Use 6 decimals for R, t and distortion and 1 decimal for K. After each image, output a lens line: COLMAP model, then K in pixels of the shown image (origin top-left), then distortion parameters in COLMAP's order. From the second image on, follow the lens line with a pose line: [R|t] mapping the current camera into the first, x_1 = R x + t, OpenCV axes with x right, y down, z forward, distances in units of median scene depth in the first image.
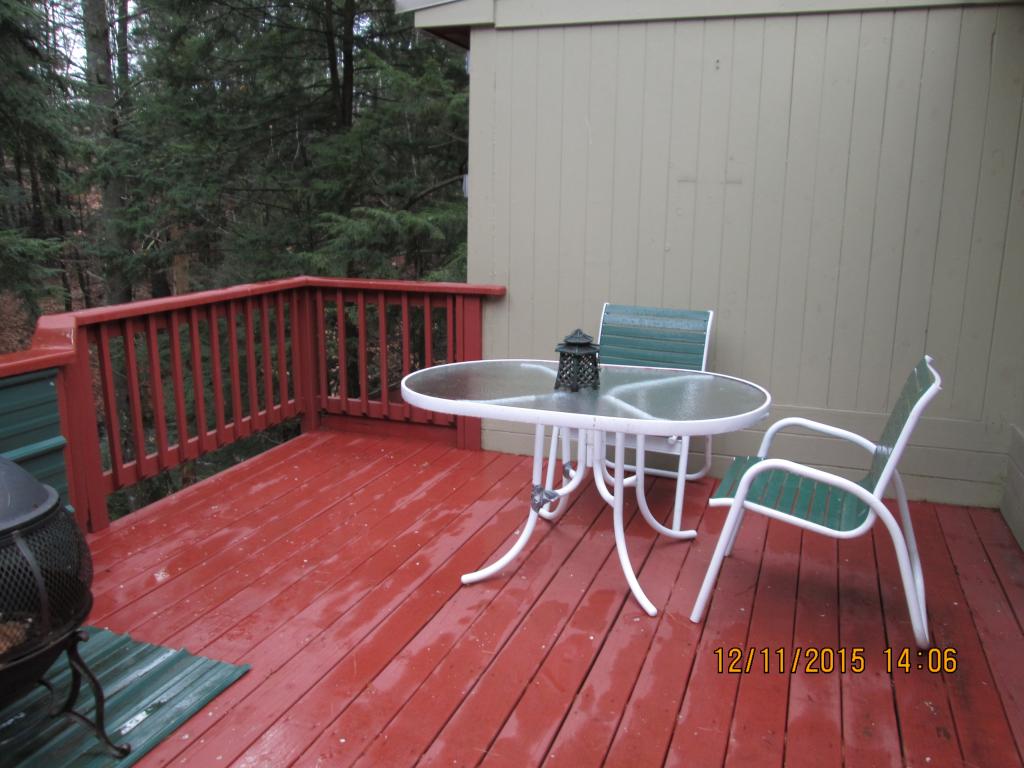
lens RADIAL K [[842.0, 0, 504.6], [0, 842.0, 395.4], [0, 0, 1]] dist [-0.044178, 0.013871]
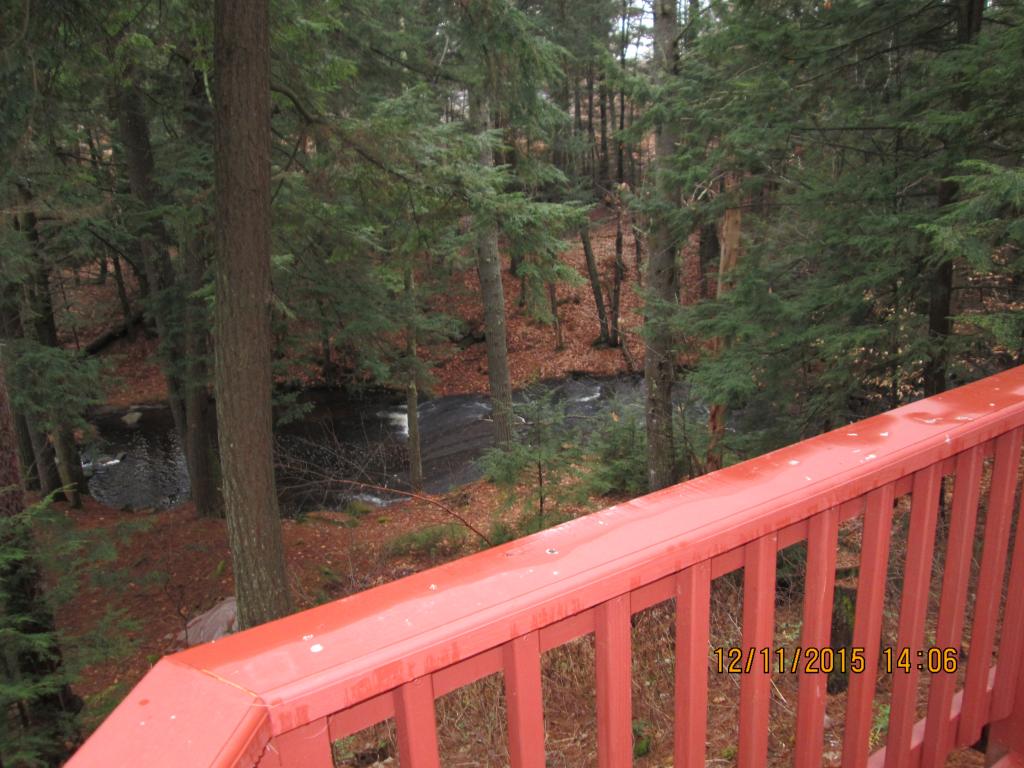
lens RADIAL K [[842.0, 0, 502.3], [0, 842.0, 380.1], [0, 0, 1]] dist [-0.044178, 0.013871]
pose [[0.809350, 0.120705, -0.574790, -0.070160], [-0.093102, 0.992647, 0.077360, -0.042004], [0.579901, -0.009097, 0.814636, 0.176063]]
